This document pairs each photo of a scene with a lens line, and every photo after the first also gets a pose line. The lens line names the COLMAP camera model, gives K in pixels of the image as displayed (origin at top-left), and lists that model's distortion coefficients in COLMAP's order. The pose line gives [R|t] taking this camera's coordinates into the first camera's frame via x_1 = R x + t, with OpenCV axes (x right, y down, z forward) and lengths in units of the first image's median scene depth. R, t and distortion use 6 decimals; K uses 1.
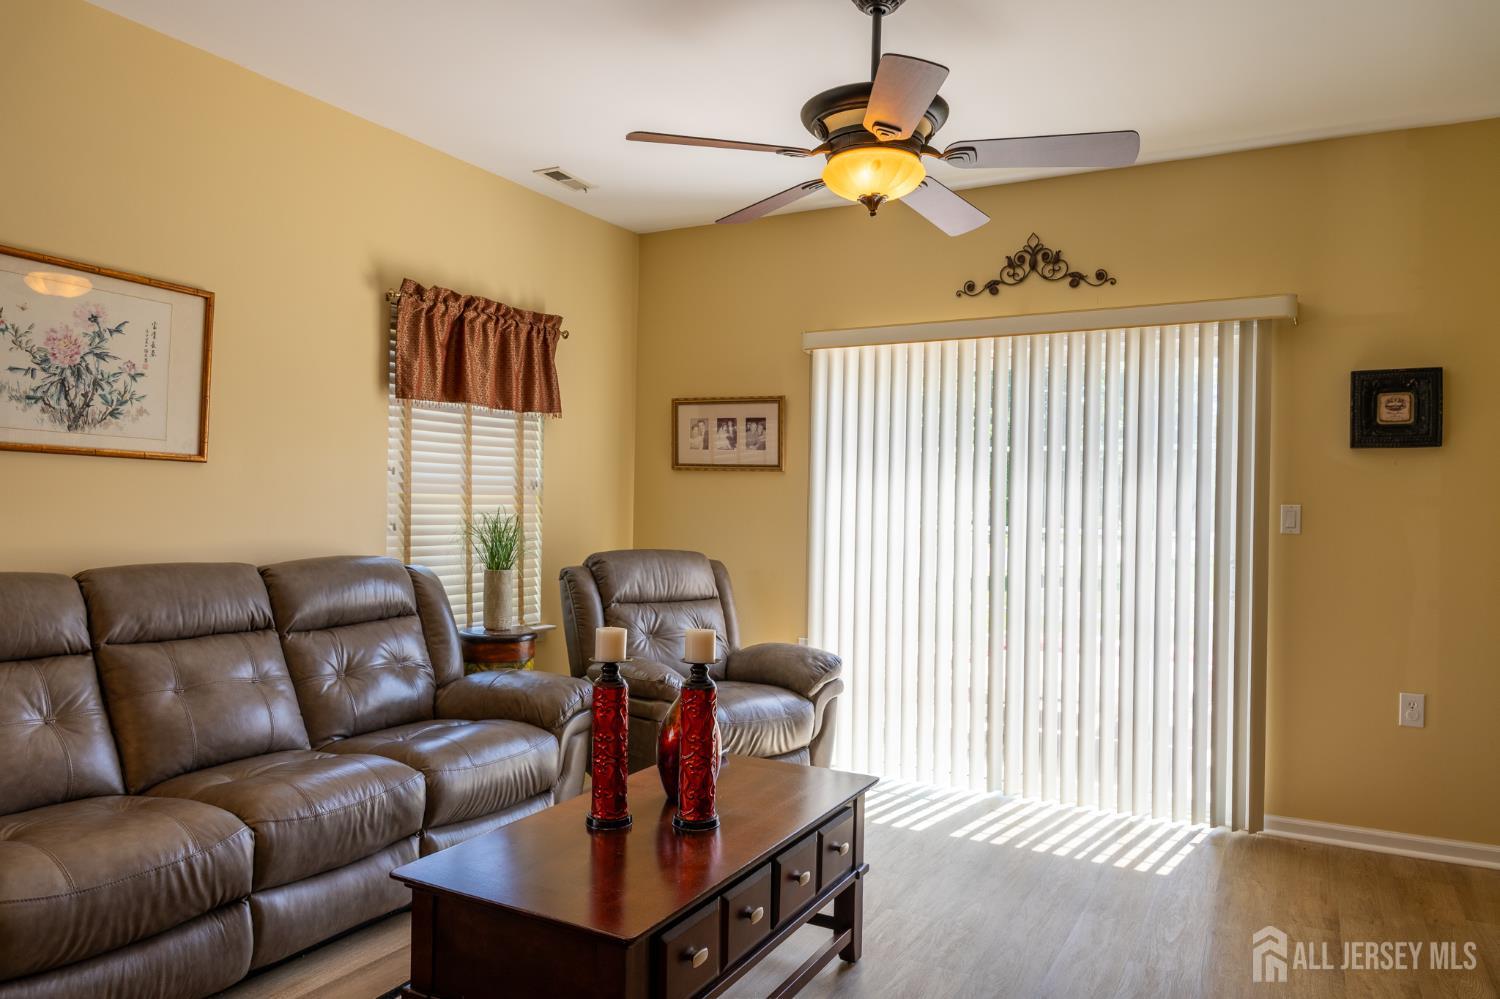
lens RADIAL K [[997.1, 0, 744.4], [0, 997.1, 502.5], [0, 0, 1]] dist [0.006256, -0.027227]
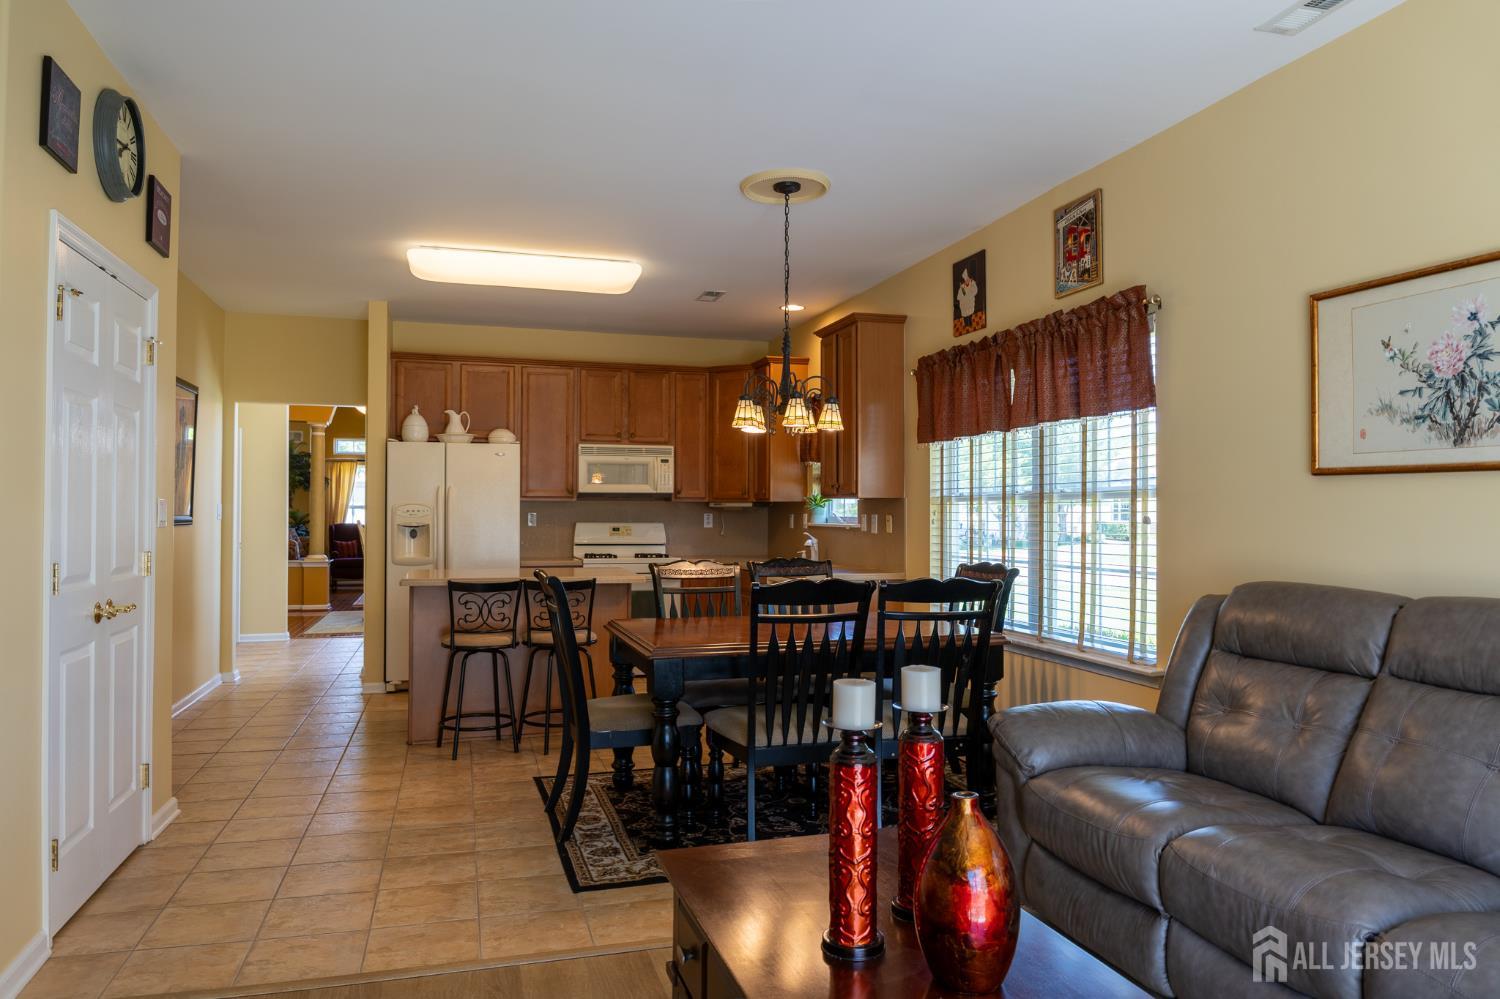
lens RADIAL K [[997.1, 0, 744.4], [0, 997.1, 502.5], [0, 0, 1]] dist [0.006256, -0.027227]
pose [[-0.702550, -0.029836, -0.711009, 0.321113], [-0.015875, 0.999529, -0.026257, 0.010810], [0.711457, -0.007159, -0.702693, 0.873327]]
